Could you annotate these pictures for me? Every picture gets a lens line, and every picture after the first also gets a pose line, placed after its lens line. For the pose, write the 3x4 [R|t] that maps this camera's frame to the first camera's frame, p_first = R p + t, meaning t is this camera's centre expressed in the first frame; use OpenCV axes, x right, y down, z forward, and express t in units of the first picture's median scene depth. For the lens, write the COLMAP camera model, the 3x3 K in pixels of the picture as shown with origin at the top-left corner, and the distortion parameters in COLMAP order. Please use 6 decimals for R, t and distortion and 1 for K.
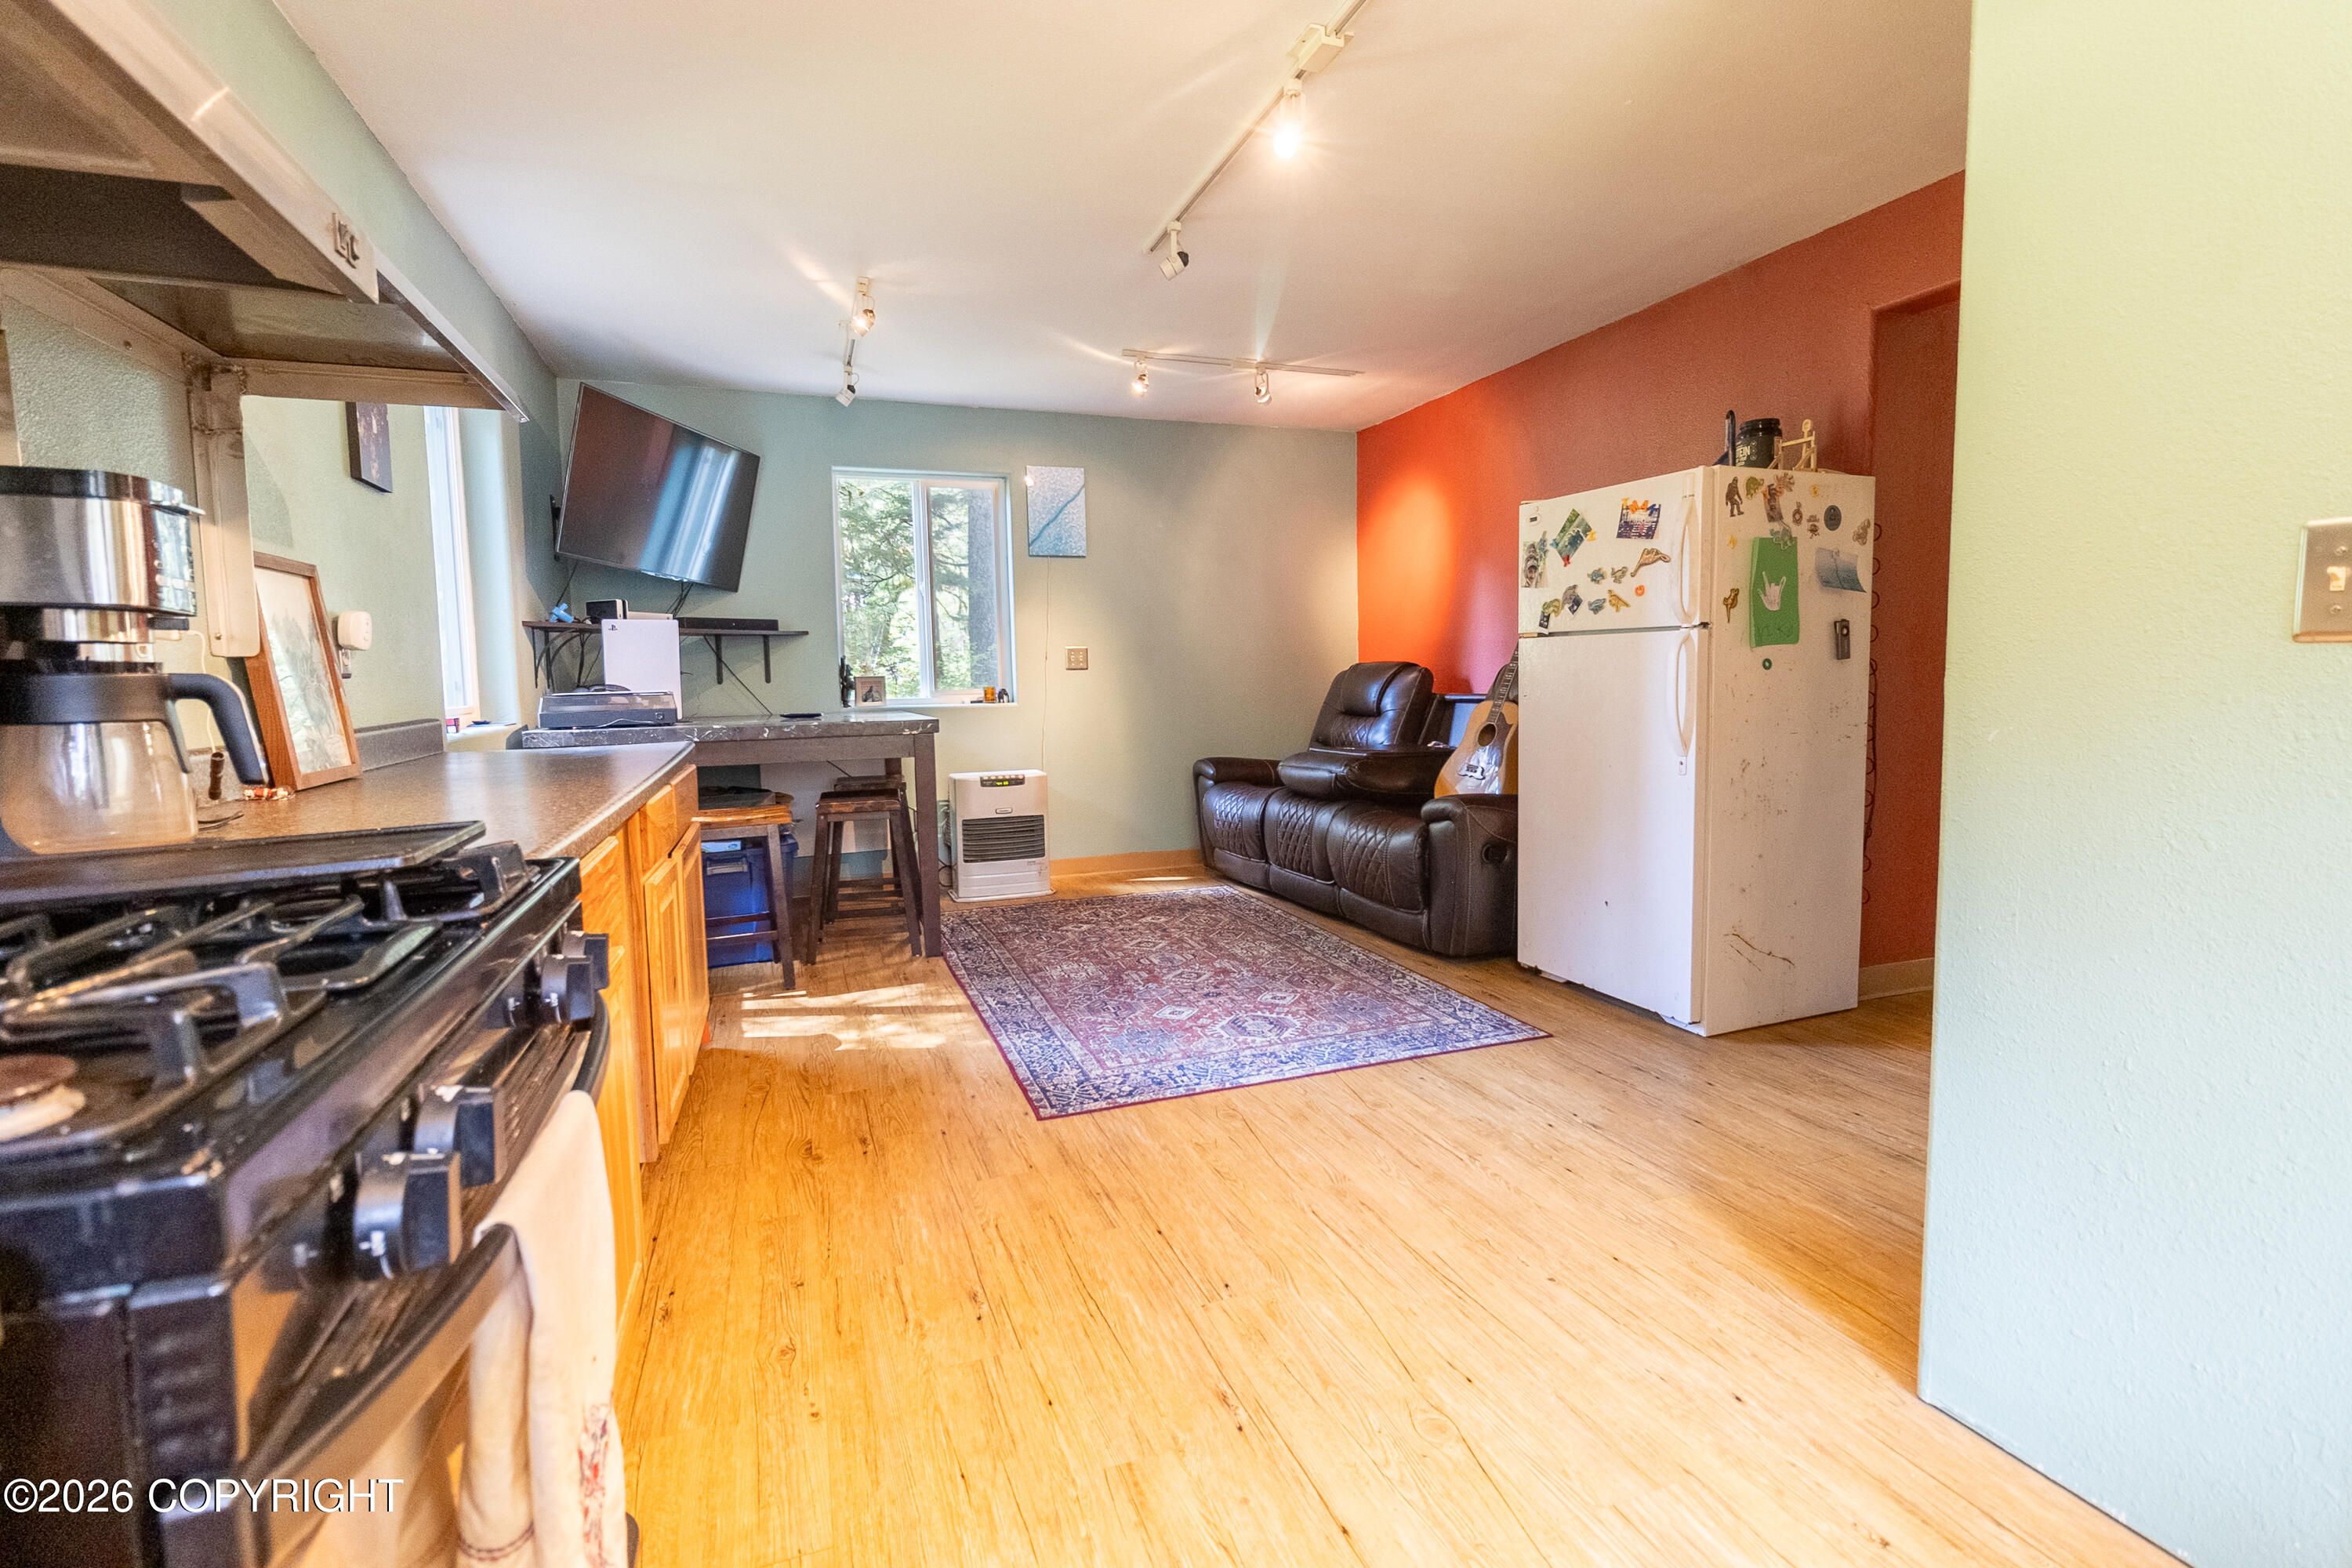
lens RADIAL K [[1079.9, 0, 1195.5], [0, 1079.9, 757.0], [0, 0, 1]] dist [0.001140, -0.000024]
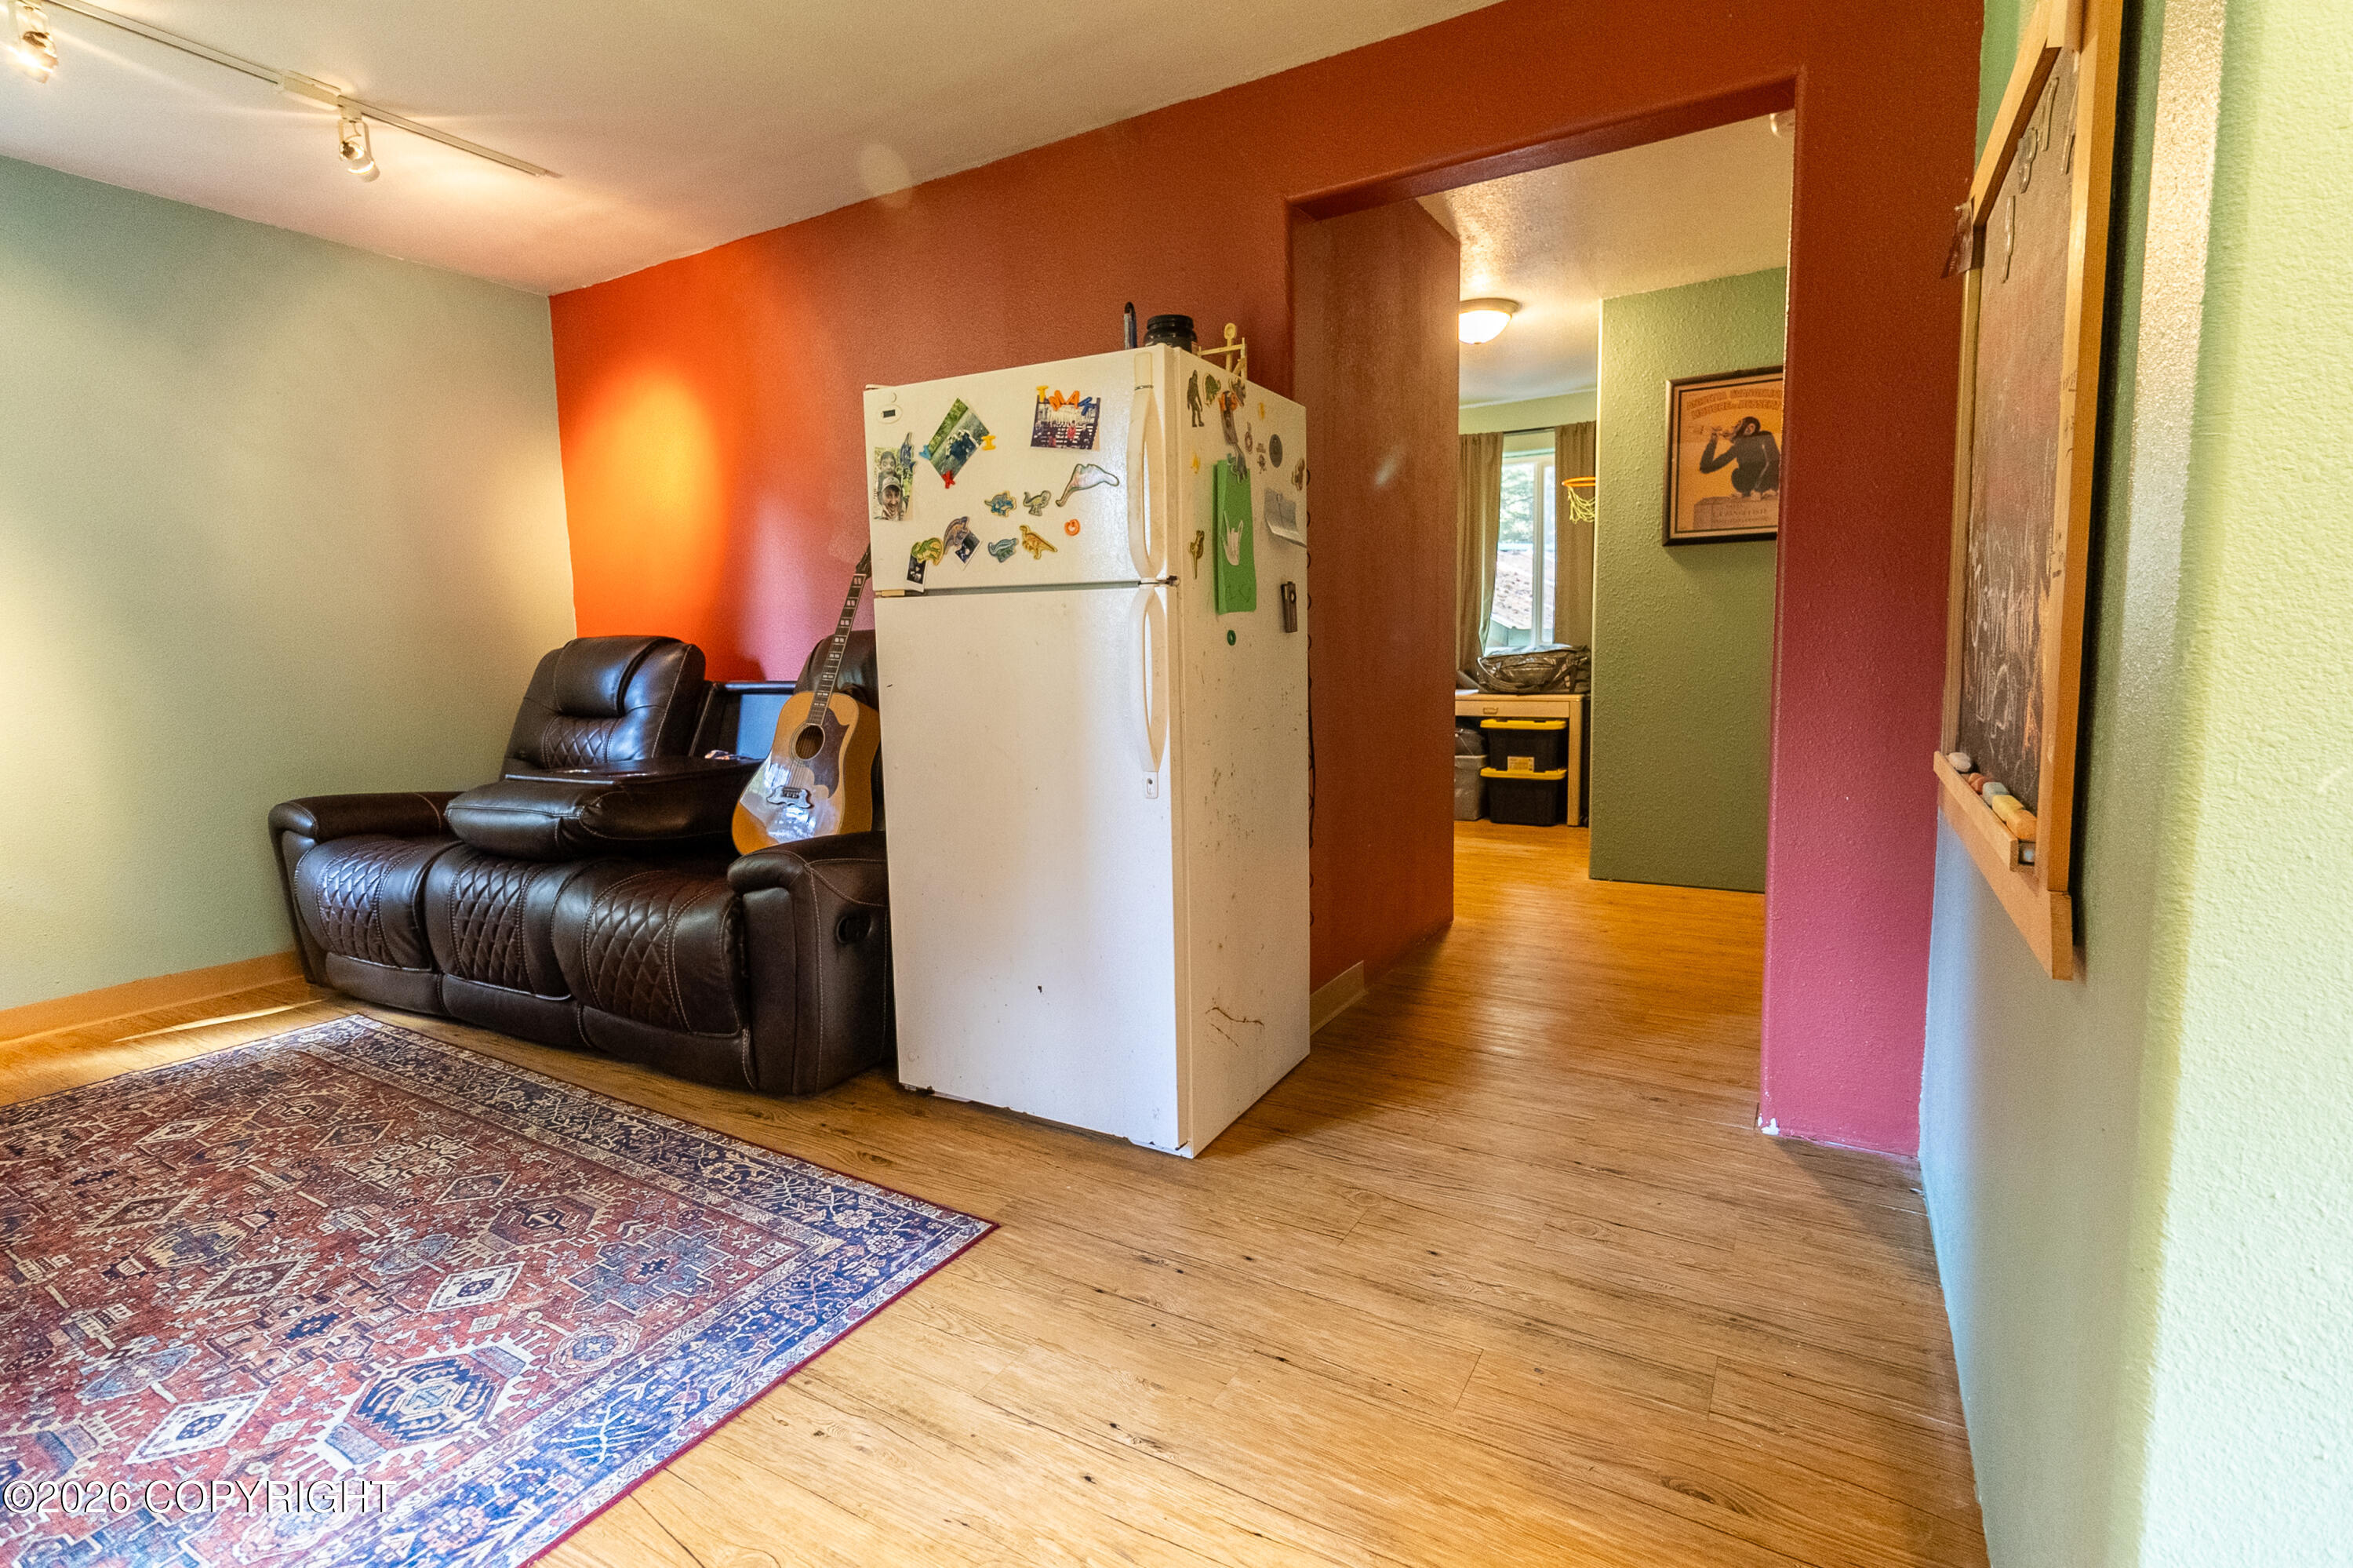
lens RADIAL K [[1080.4, 0, 1196.0], [0, 1080.4, 757.0], [0, 0, 1]] dist [0.001140, -0.000024]
pose [[0.776778, -0.064863, 0.626425, 0.036642], [0.052748, 0.997888, 0.037918, -0.029314], [-0.627561, 0.003588, 0.778559, 0.380515]]
